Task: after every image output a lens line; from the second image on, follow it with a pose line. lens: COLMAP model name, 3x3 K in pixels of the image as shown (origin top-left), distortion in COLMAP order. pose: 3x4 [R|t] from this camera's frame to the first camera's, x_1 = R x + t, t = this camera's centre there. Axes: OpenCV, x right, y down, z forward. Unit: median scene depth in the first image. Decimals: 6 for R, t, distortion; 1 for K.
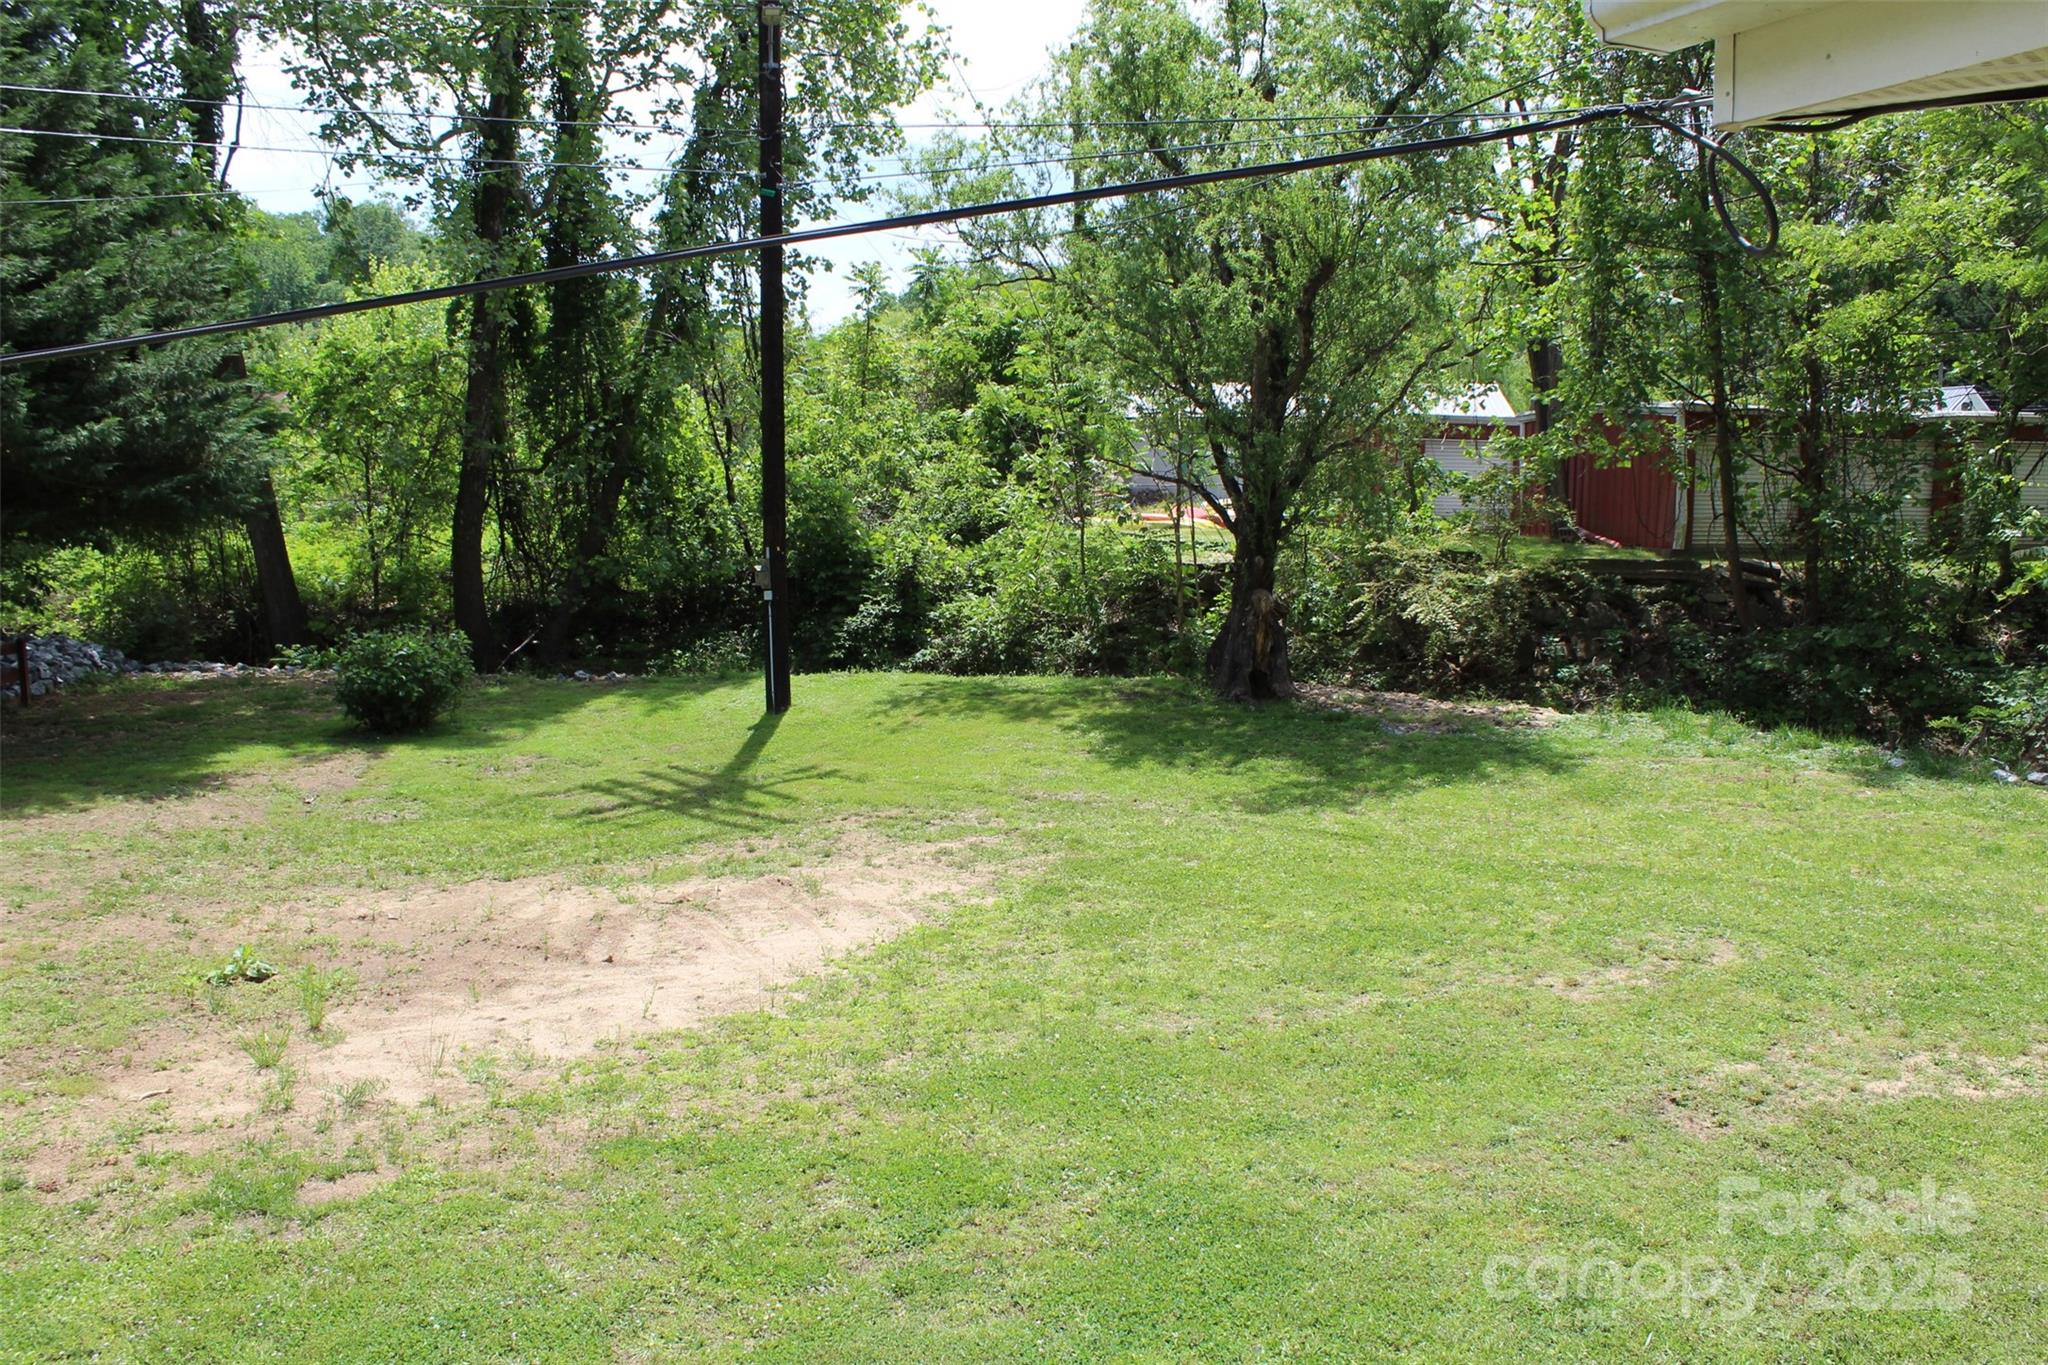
lens RADIAL K [[1699.0, 0, 1007.4], [0, 1699.0, 680.4], [0, 0, 1]] dist [-0.170337, 0.153322]
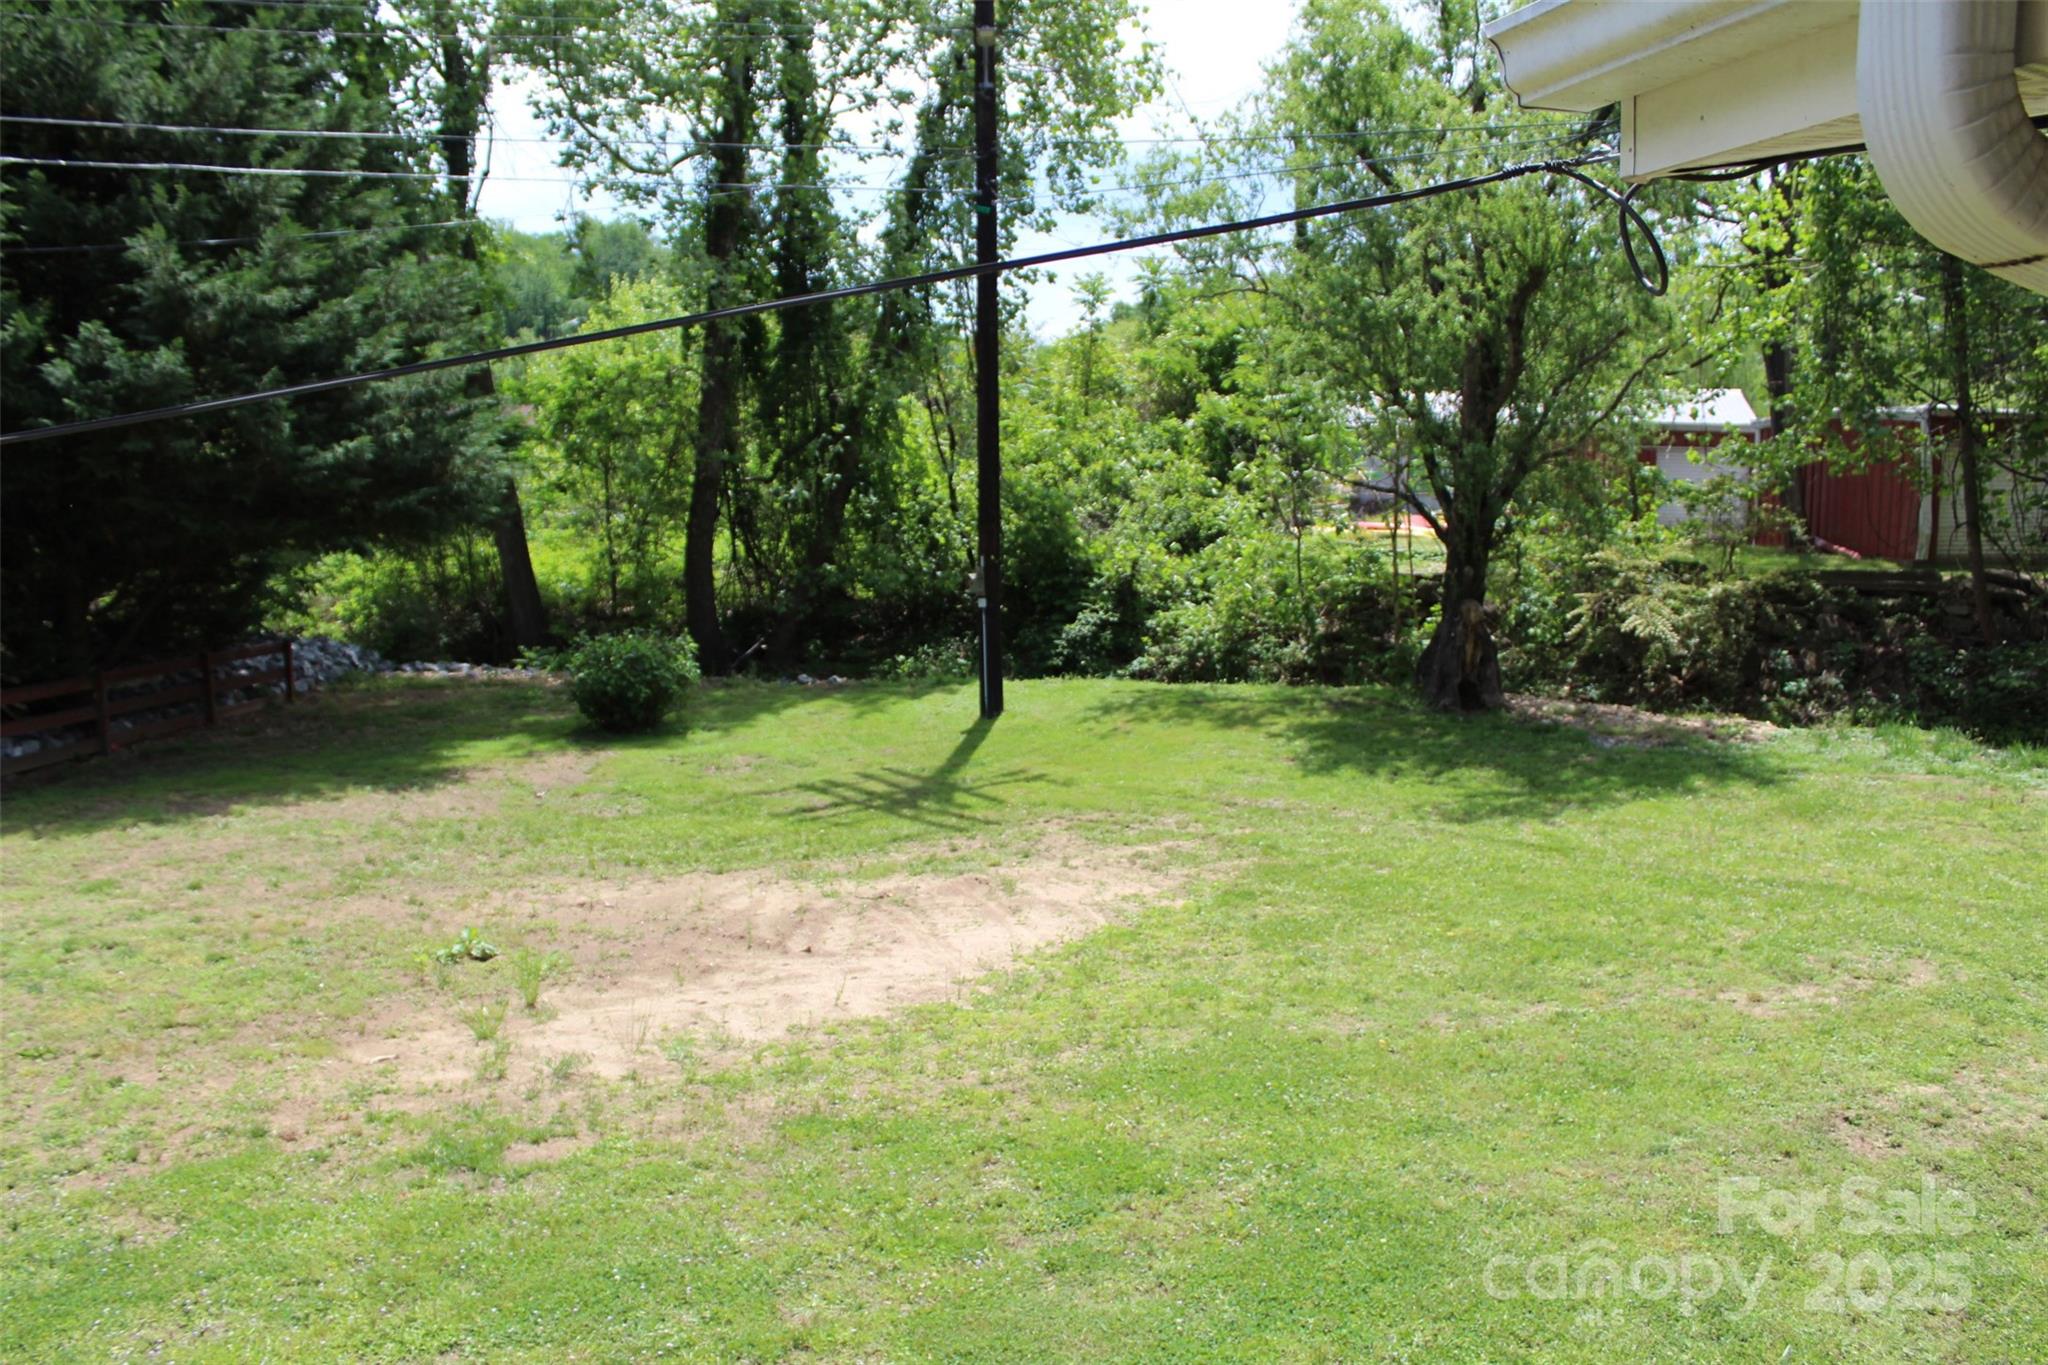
lens RADIAL K [[1696.2, 0, 1014.0], [0, 1696.2, 679.3], [0, 0, 1]] dist [-0.170560, 0.152025]
pose [[0.990999, 0.010028, -0.133494, 0.015787], [-0.010752, 0.999931, -0.004699, 0.000744], [0.133437, 0.006092, 0.991039, -0.014159]]
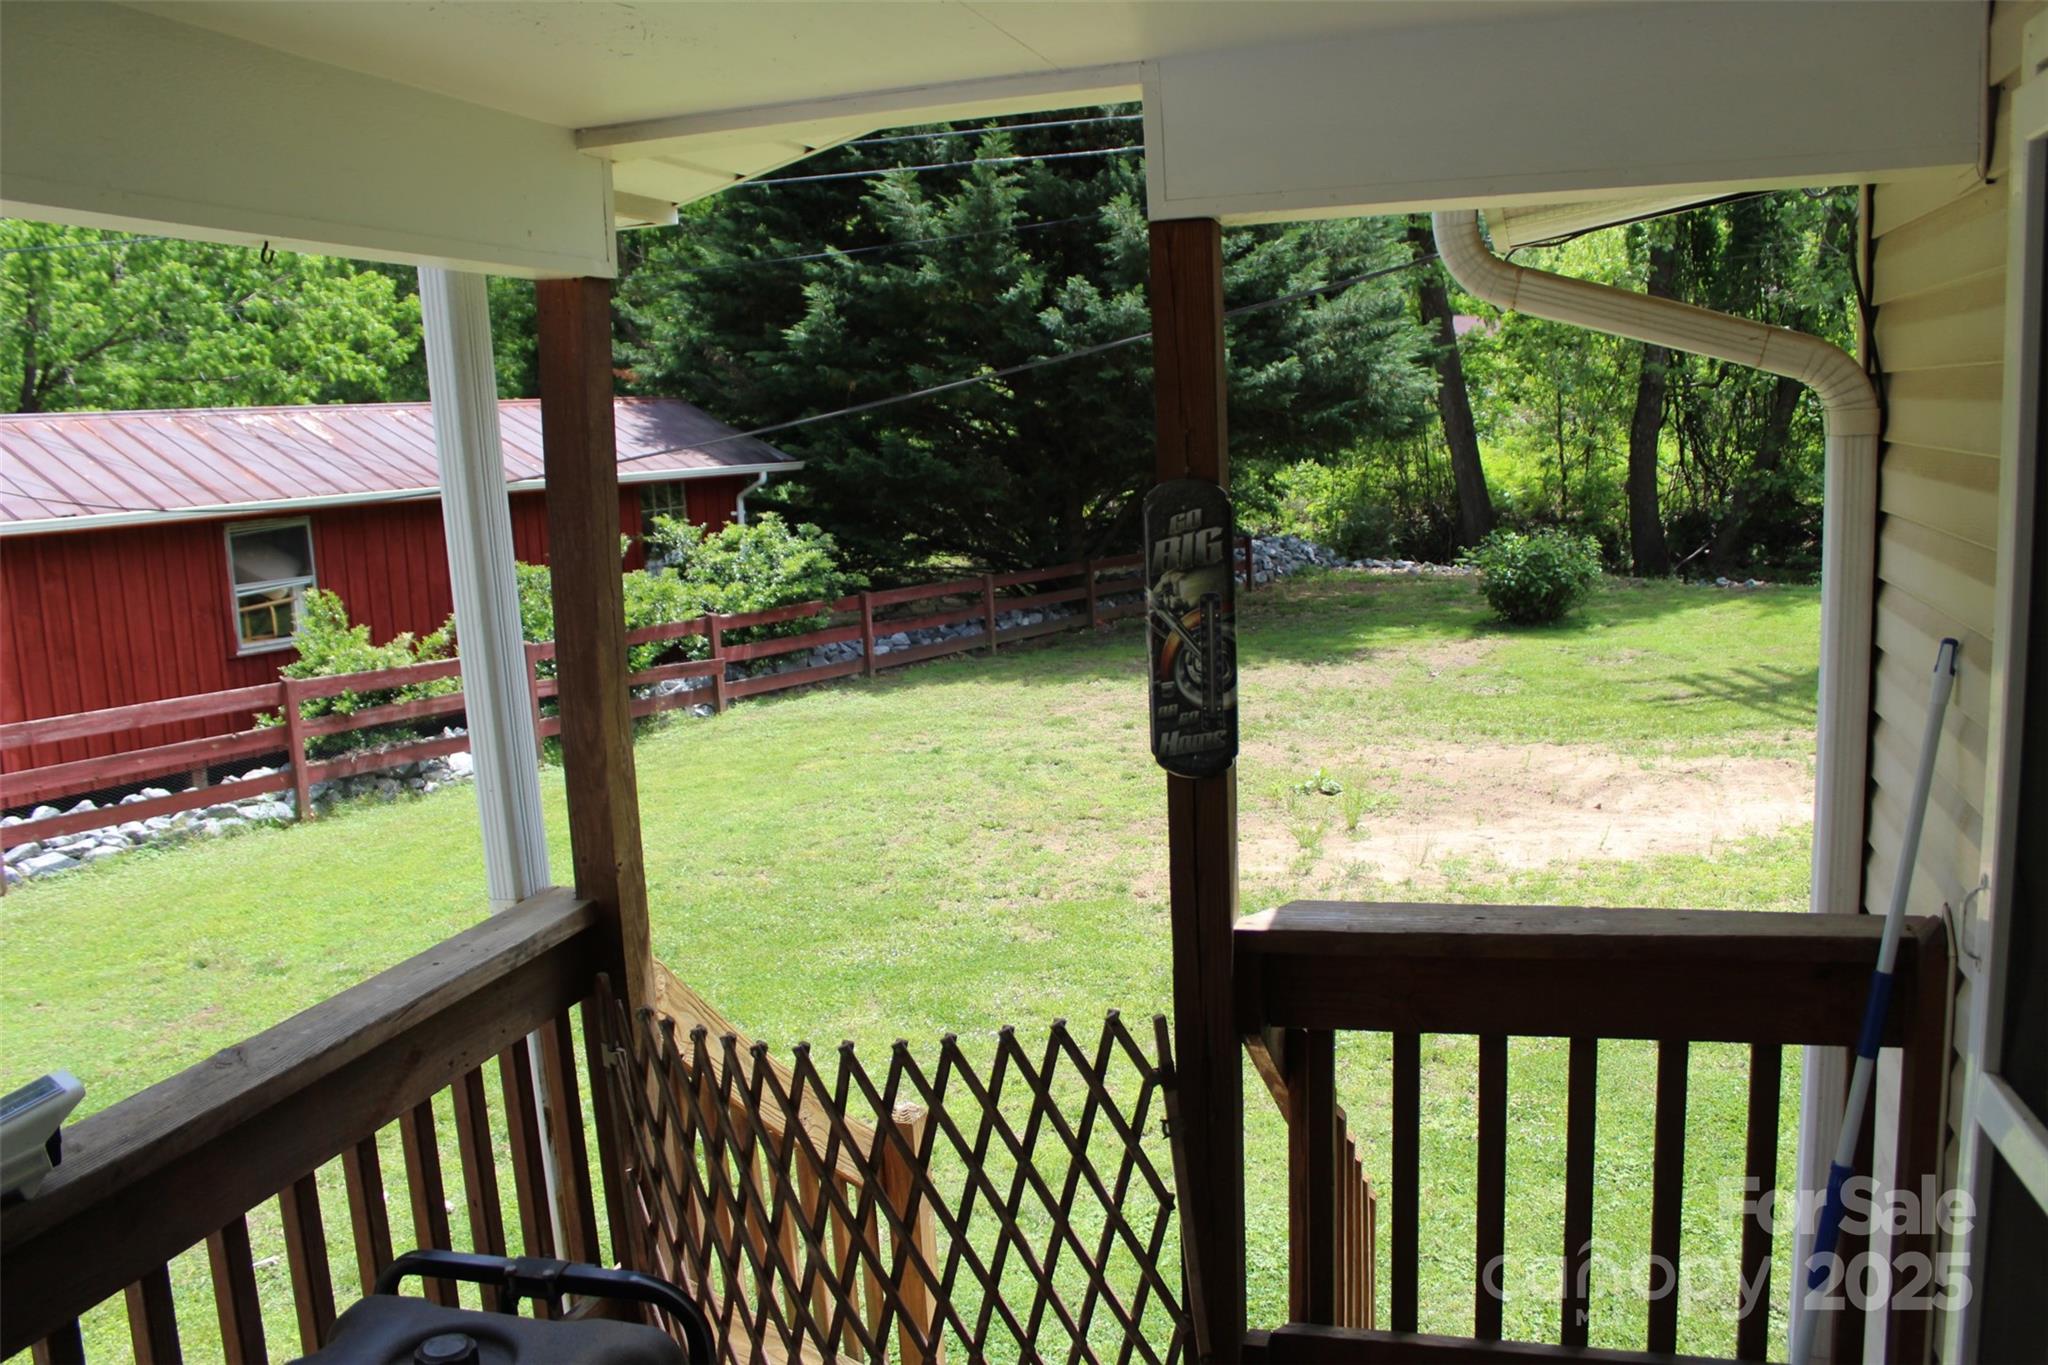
lens RADIAL K [[1696.2, 0, 1014.0], [0, 1696.2, 679.3], [0, 0, 1]] dist [-0.170560, 0.152025]
pose [[0.750651, 0.065925, -0.657401, 0.123196], [-0.031921, 0.997466, 0.063577, 0.008010], [0.659927, -0.026739, 0.750854, -0.088748]]
